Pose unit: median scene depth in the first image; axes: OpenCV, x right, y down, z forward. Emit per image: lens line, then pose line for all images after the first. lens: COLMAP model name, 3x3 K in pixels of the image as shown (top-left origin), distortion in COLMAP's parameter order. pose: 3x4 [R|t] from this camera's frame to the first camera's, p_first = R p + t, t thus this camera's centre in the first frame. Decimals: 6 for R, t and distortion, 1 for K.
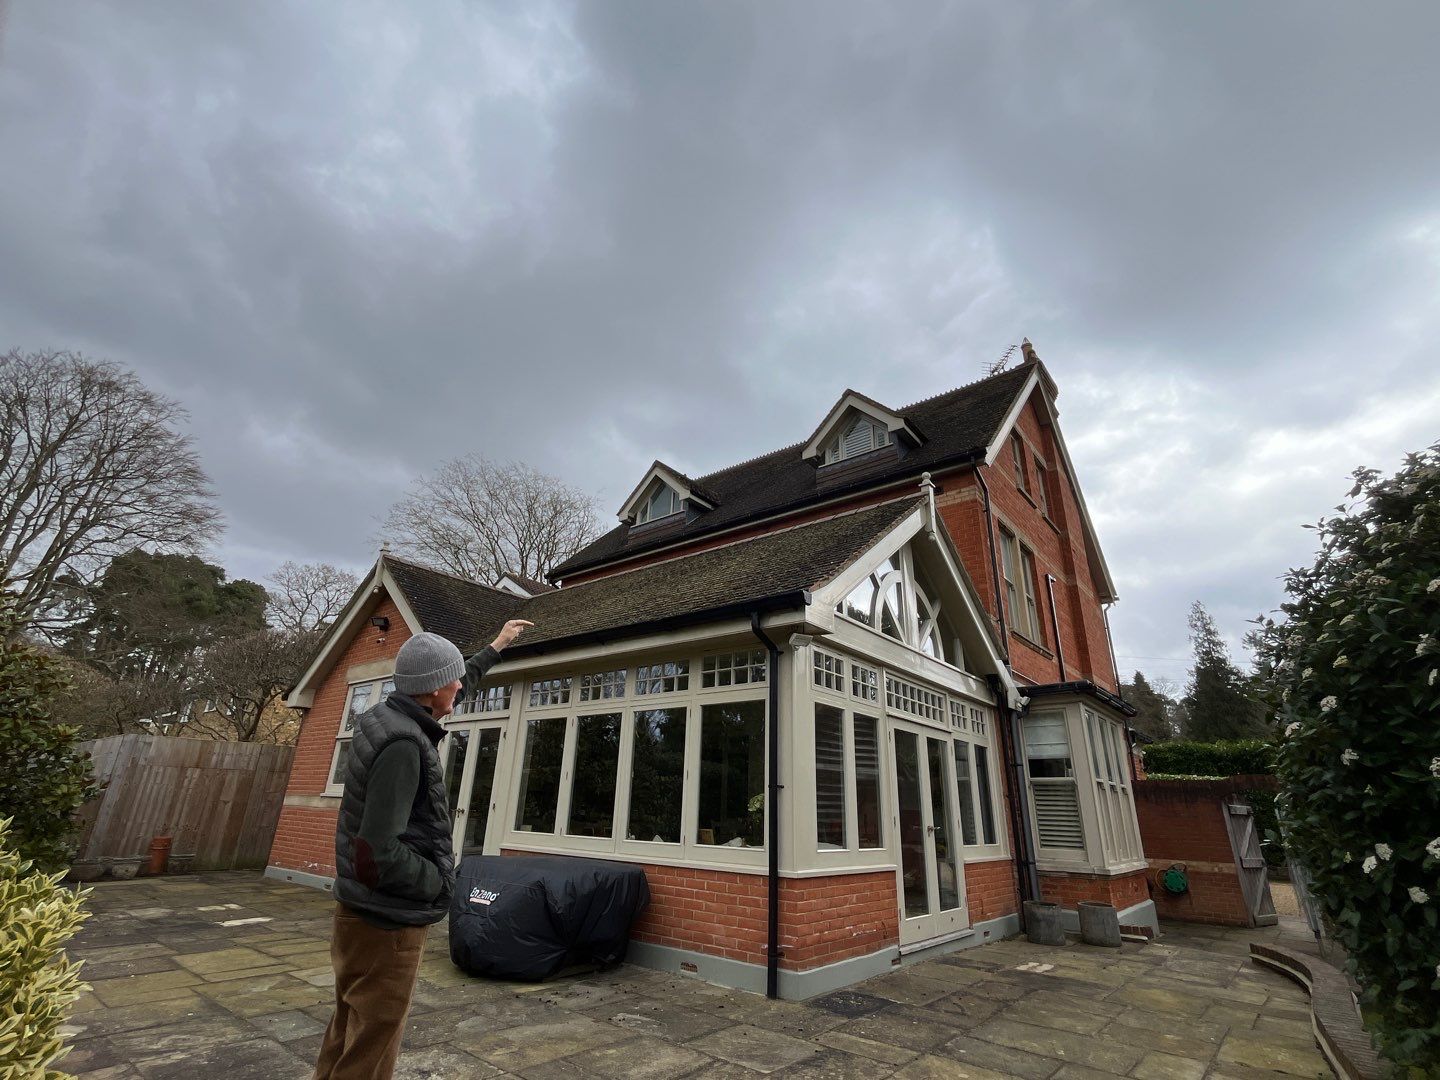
lens RADIAL K [[672.5, 0, 721.0], [0, 672.5, 544.4], [0, 0, 1]] dist [-0.000377, 0.000236]
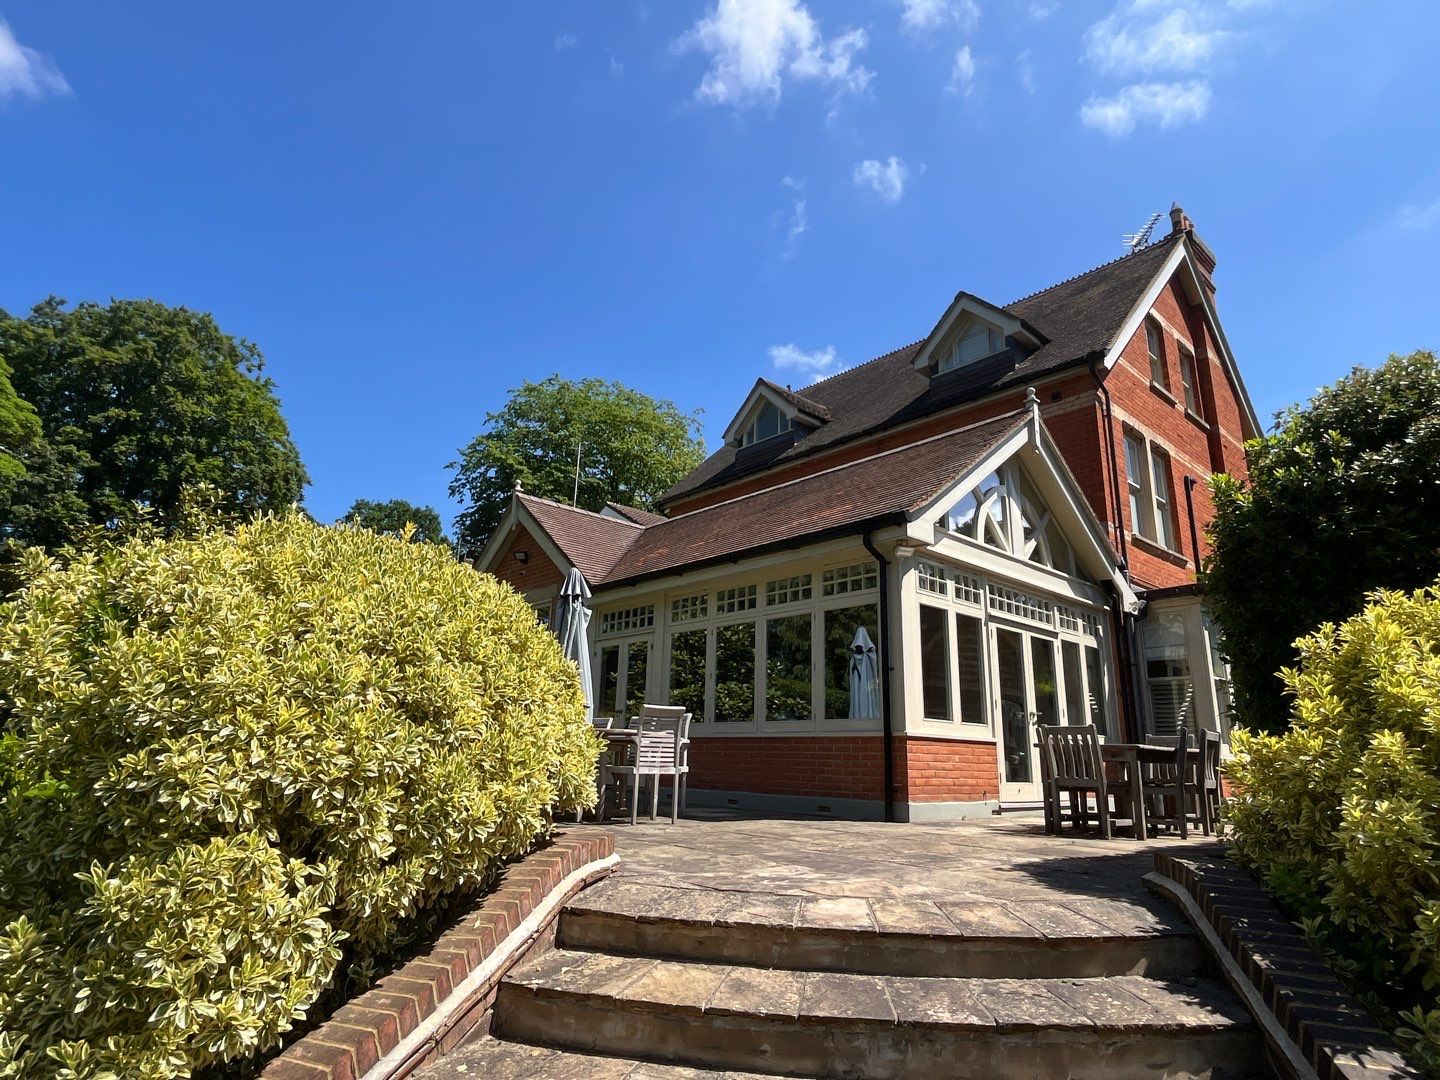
lens RADIAL K [[821.9, 0, 717.4], [0, 821.9, 539.2], [0, 0, 1]] dist [-0.008300, -0.000561]
pose [[0.988809, -0.046384, -0.141796, -0.002092], [0.060846, 0.993184, 0.099419, -0.032139], [0.136218, -0.106934, 0.984891, -0.342264]]
